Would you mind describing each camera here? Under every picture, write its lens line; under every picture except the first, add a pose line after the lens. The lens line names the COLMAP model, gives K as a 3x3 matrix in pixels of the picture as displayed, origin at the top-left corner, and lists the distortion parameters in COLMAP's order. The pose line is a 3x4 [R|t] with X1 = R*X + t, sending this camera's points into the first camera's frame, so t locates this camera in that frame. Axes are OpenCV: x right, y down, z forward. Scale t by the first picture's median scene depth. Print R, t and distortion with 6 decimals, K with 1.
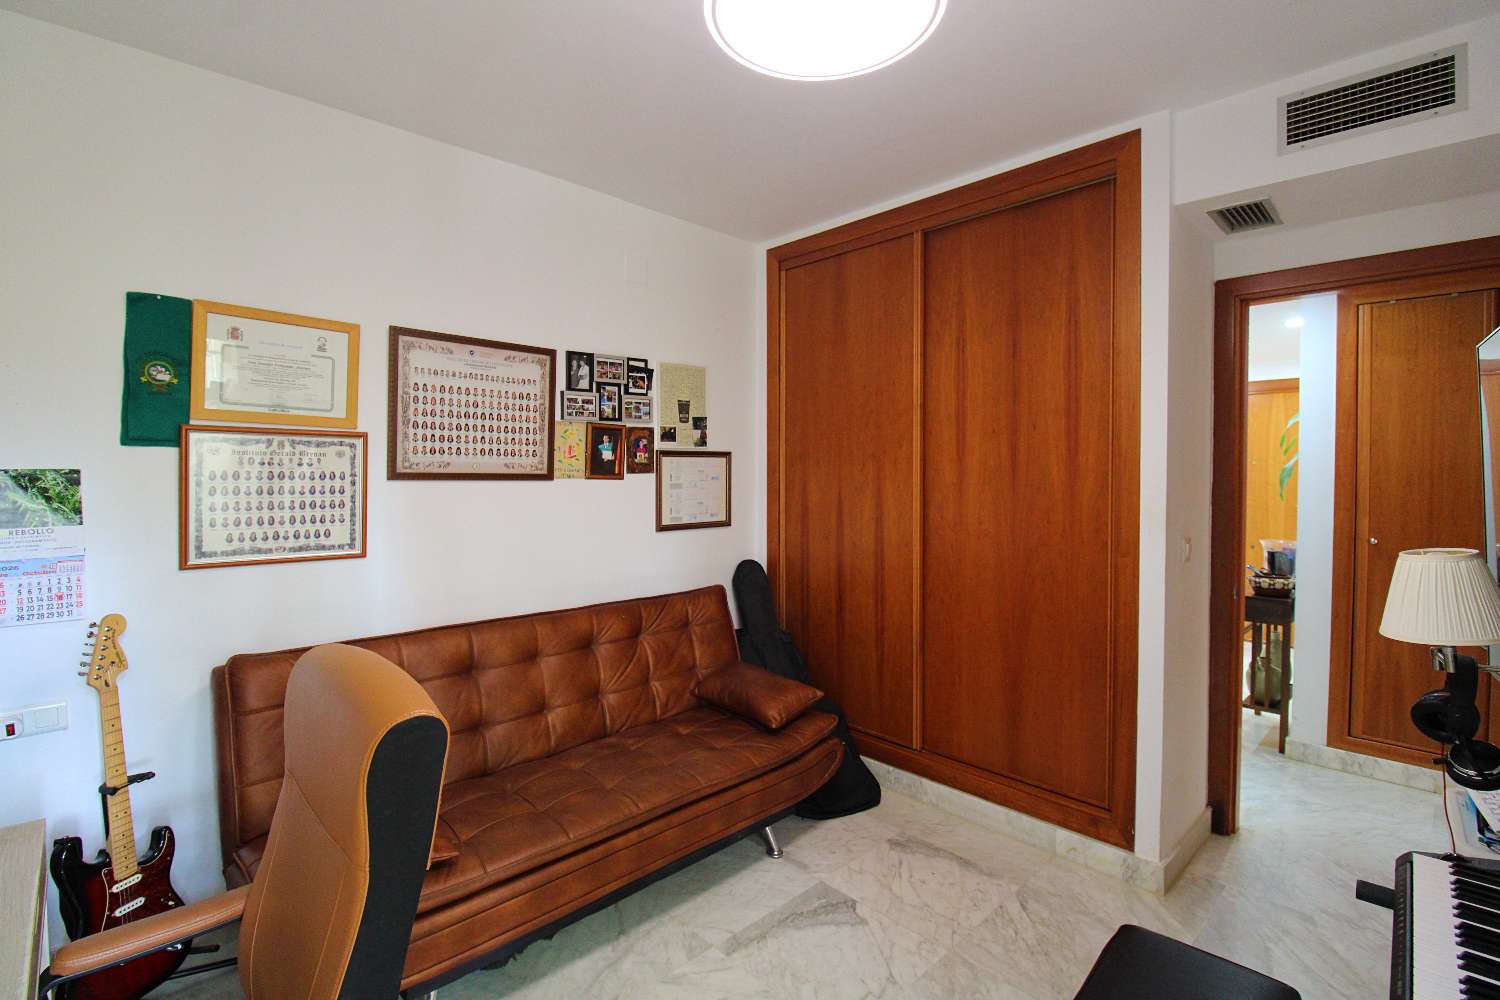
lens RADIAL K [[694.3, 0, 746.2], [0, 694.3, 485.3], [0, 0, 1]] dist [0.001160, -0.014495]
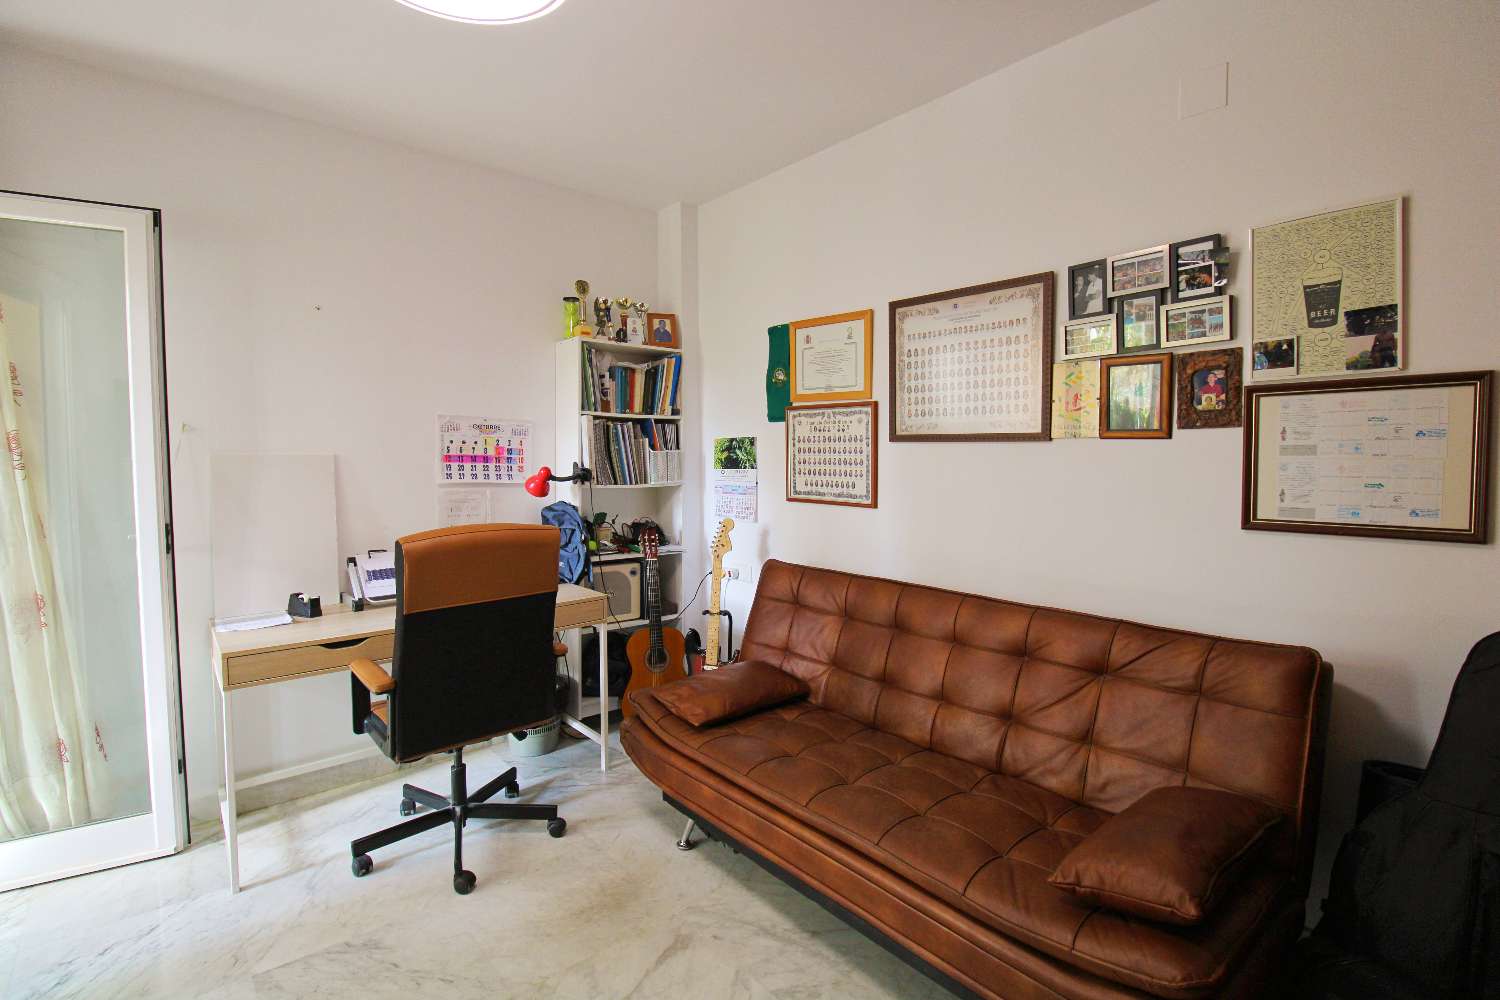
lens RADIAL K [[694.3, 0, 746.2], [0, 694.3, 485.3], [0, 0, 1]] dist [0.001160, -0.014495]
pose [[-0.052552, 0.048125, -0.997458, 0.573263], [-0.012190, 0.998733, 0.048828, 0.009800], [0.998544, 0.014725, -0.051898, 0.768452]]
